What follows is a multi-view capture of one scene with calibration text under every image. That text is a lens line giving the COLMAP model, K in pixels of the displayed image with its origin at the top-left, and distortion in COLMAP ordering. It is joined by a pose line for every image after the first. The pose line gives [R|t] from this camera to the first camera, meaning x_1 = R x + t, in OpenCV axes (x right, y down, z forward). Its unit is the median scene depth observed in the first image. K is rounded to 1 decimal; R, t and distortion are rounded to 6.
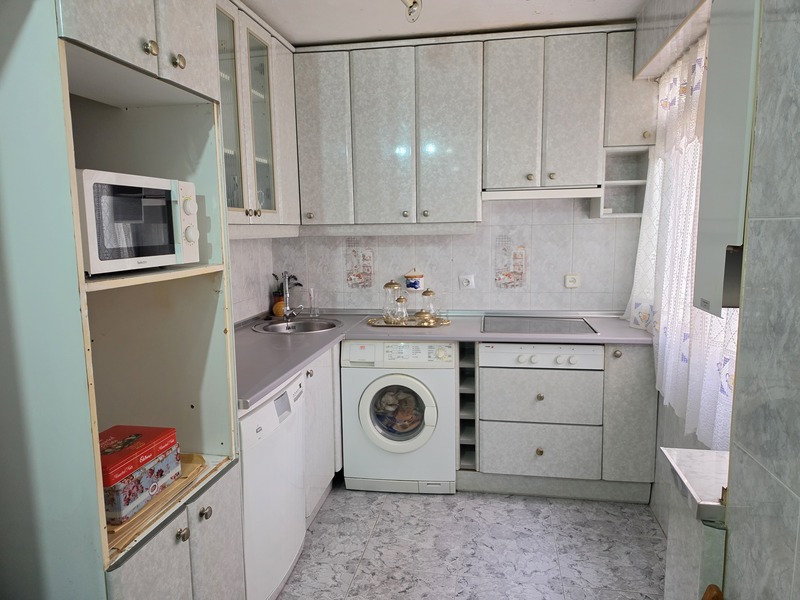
lens RADIAL K [[547.3, 0, 400.4], [0, 547.3, 301.4], [0, 0, 1]] dist [0.046595, -0.028676]
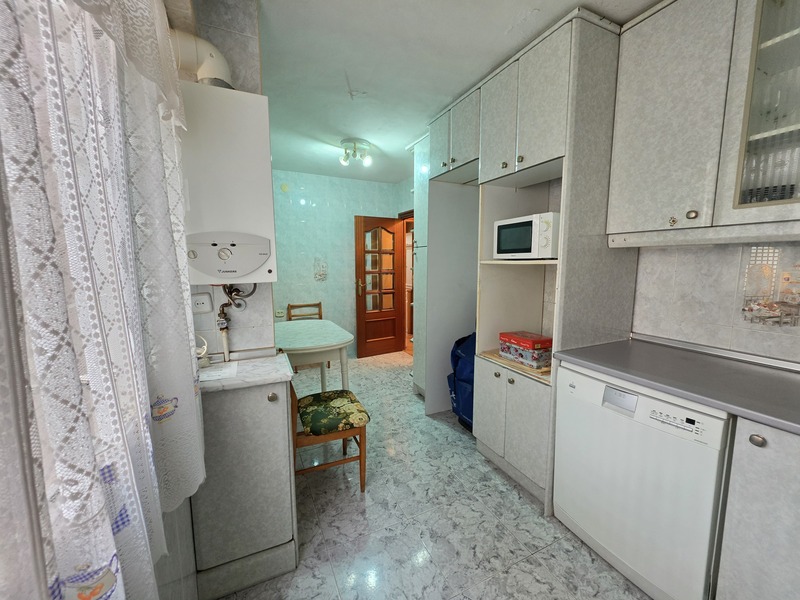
lens RADIAL K [[321.2, 0, 398.4], [0, 321.2, 300.2], [0, 0, 1]] dist [-0.005612, 0.001108]
pose [[-0.808802, 0.091432, -0.580930, 0.359669], [-0.063558, 0.968463, 0.240914, -0.091140], [0.584637, 0.231774, -0.777484, 0.900248]]
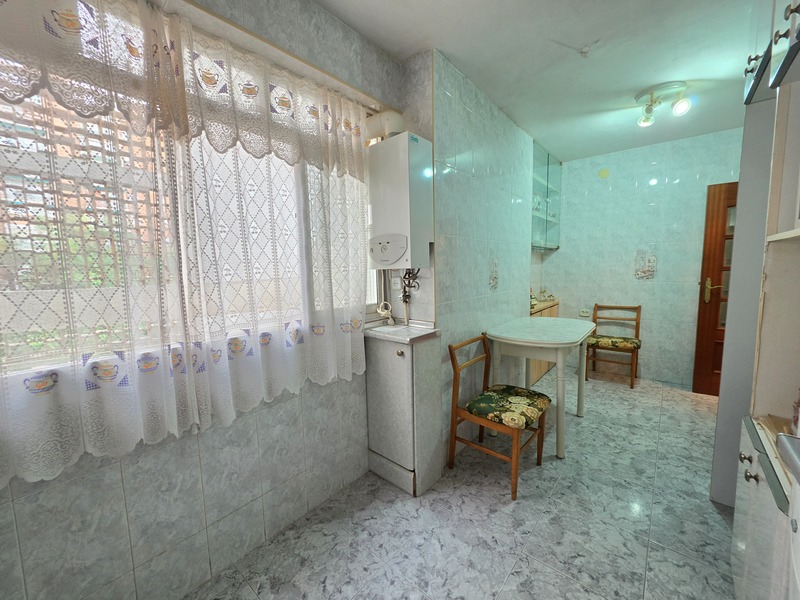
lens RADIAL K [[321.2, 0, 394.5], [0, 321.2, 300.0], [0, 0, 1]] dist [-0.005612, 0.001108]
pose [[-0.858788, -0.013958, 0.512141, -0.050500], [0.108883, 0.971820, 0.209068, -0.067008], [-0.500627, 0.235309, -0.833068, 0.970071]]
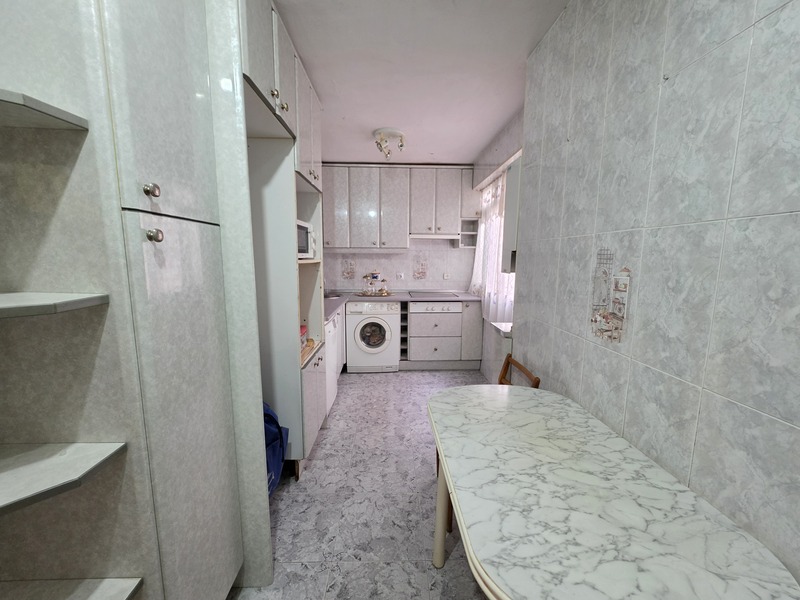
lens RADIAL K [[321.2, 0, 396.2], [0, 321.2, 302.2], [0, 0, 1]] dist [-0.005612, 0.001108]
pose [[0.979251, -0.007851, 0.202498, -0.173683], [0.007610, 0.999969, 0.001968, 0.072712], [-0.202507, -0.000386, 0.979281, -0.267129]]
